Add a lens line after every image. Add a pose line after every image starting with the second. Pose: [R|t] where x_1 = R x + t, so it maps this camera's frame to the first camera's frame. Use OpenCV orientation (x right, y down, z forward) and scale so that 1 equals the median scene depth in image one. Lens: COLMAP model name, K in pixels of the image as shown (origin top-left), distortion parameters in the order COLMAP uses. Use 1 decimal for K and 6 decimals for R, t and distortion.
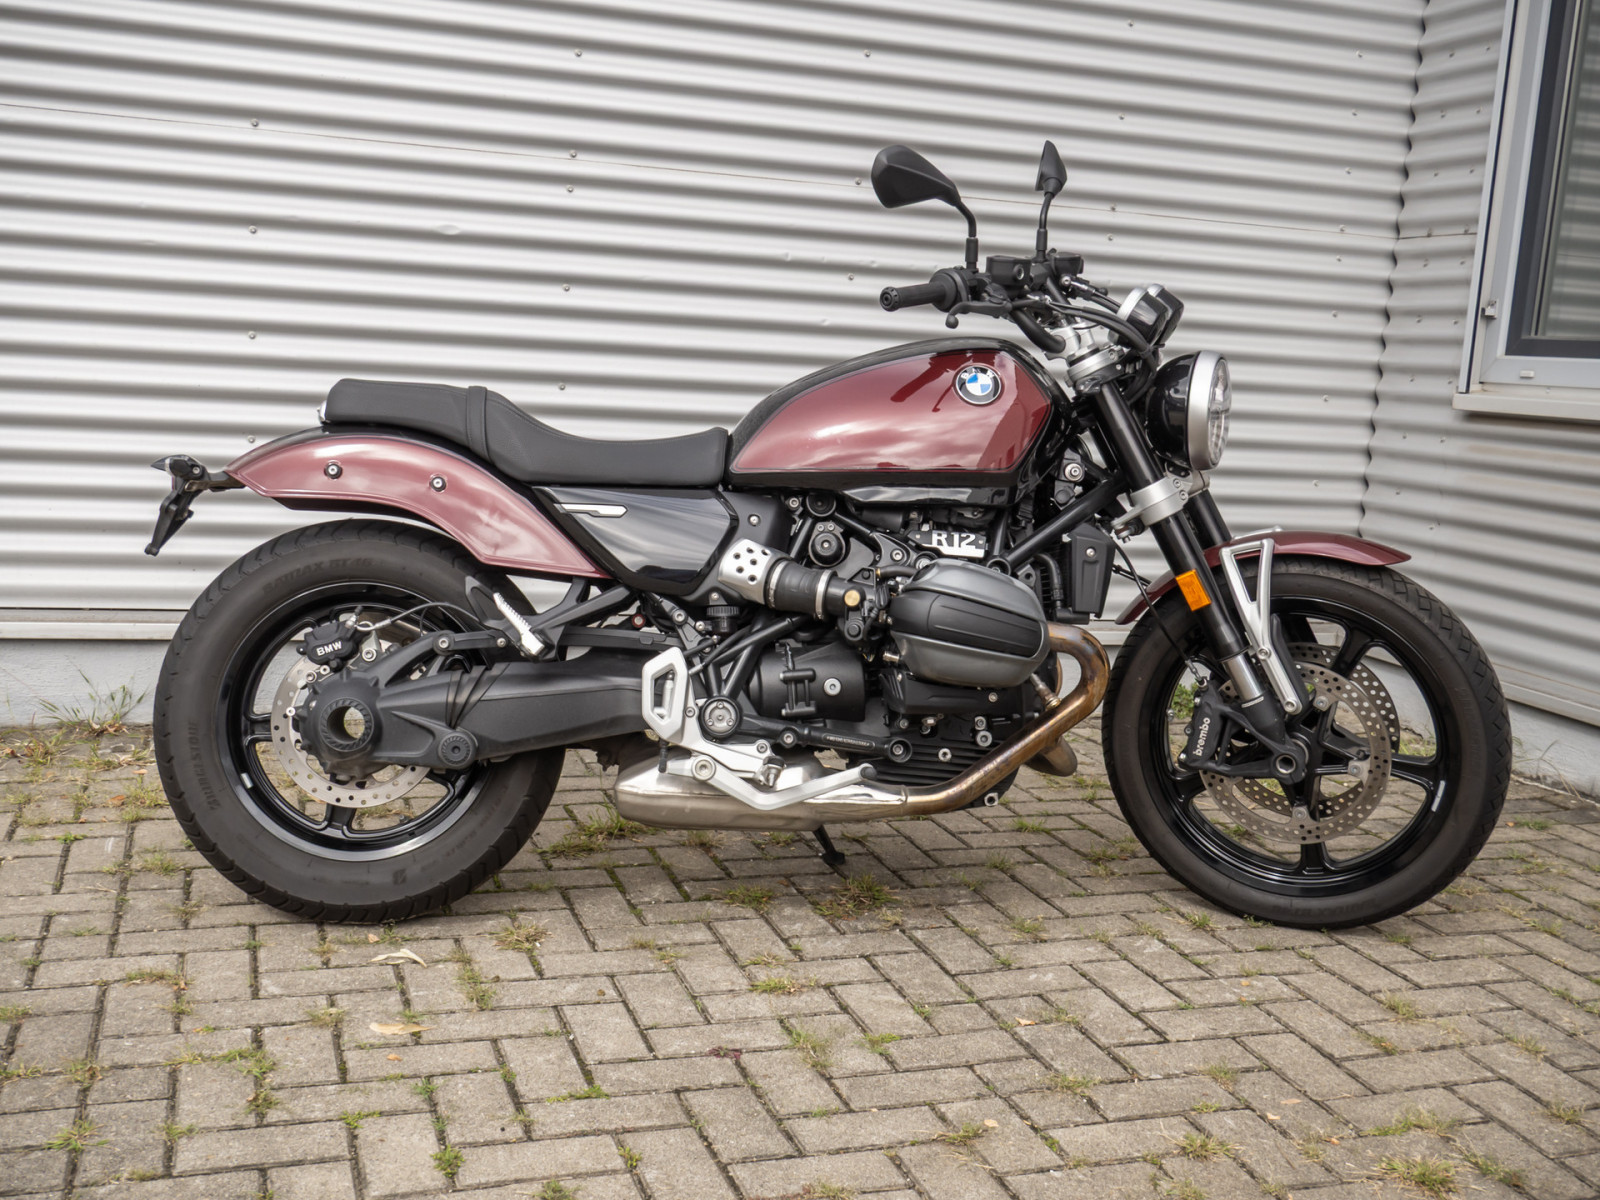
lens RADIAL K [[1692.1, 0, 806.7], [0, 1692.1, 594.5], [0, 0, 1]] dist [0.020400, 0.000000]
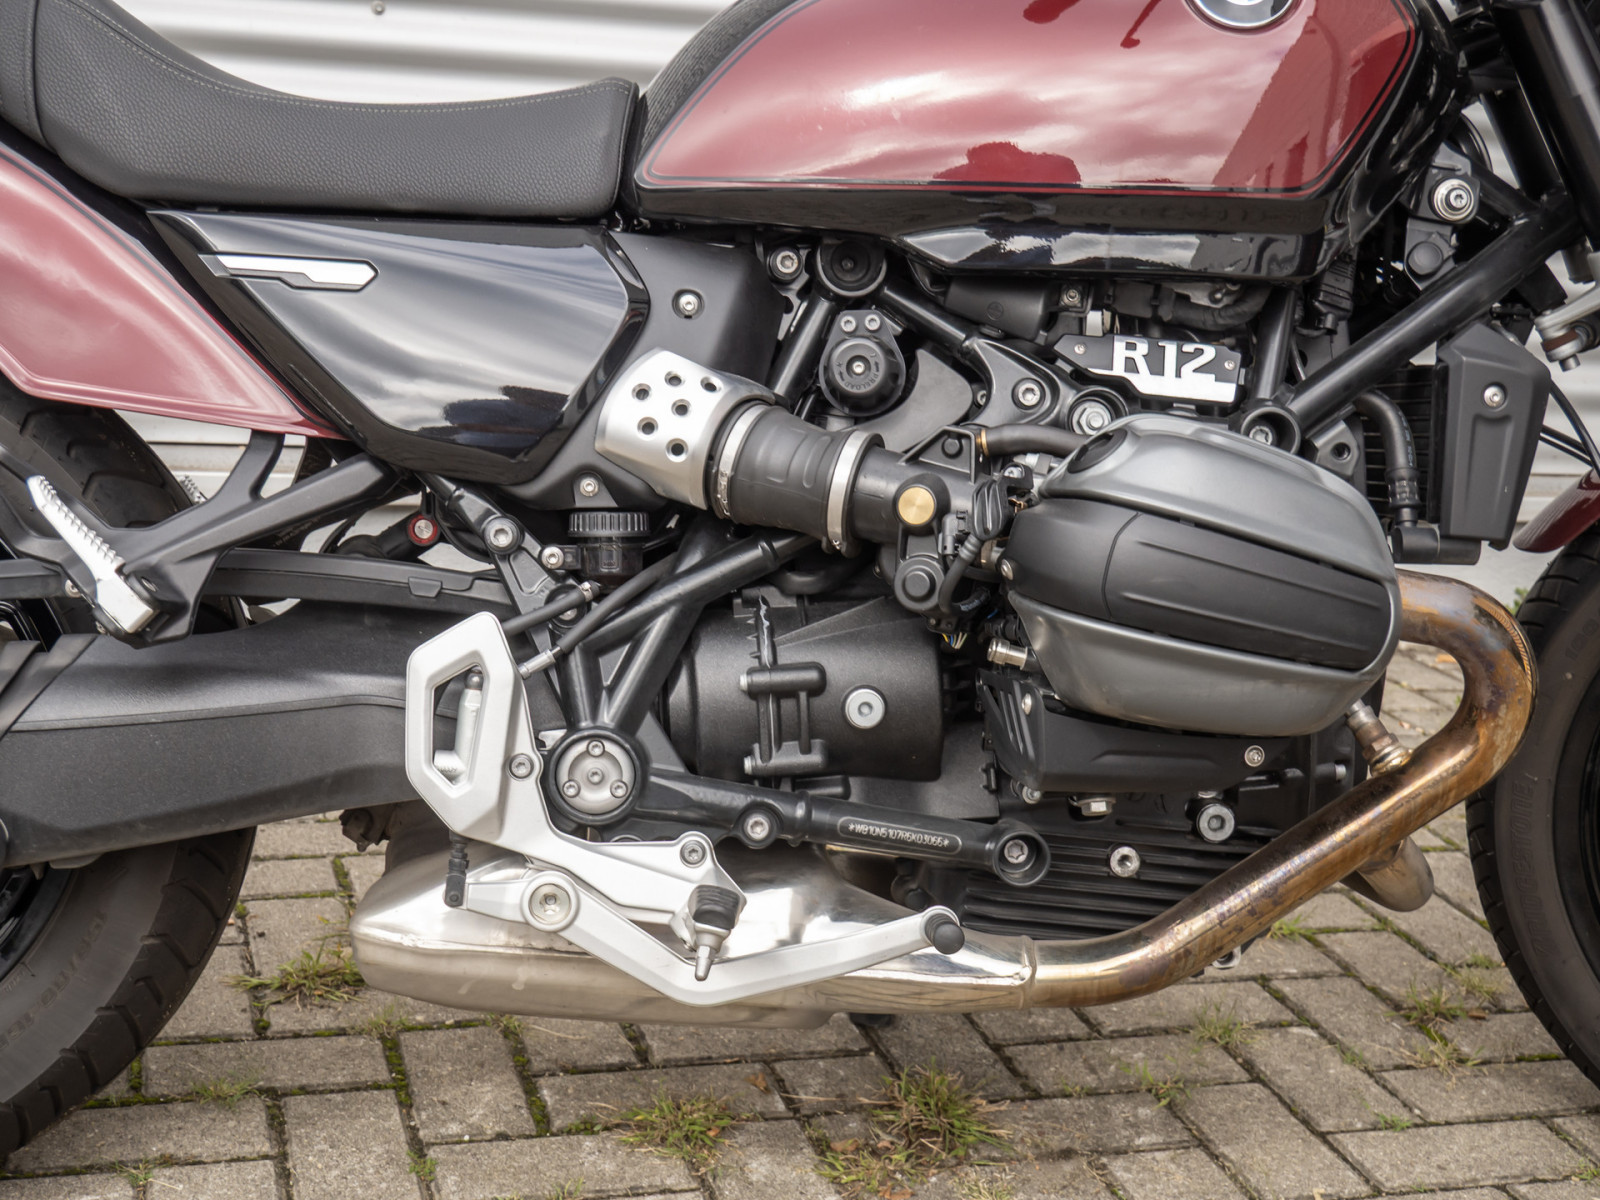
lens RADIAL K [[2385.6, 0, 800.7], [0, 2385.6, 613.2], [0, 0, 1]] dist [0.054717, 0.000000]
pose [[0.999253, 0.024743, -0.029688, 0.015890], [-0.021485, 0.994192, 0.105455, -0.030446], [0.032125, -0.104739, 0.993981, 0.403122]]
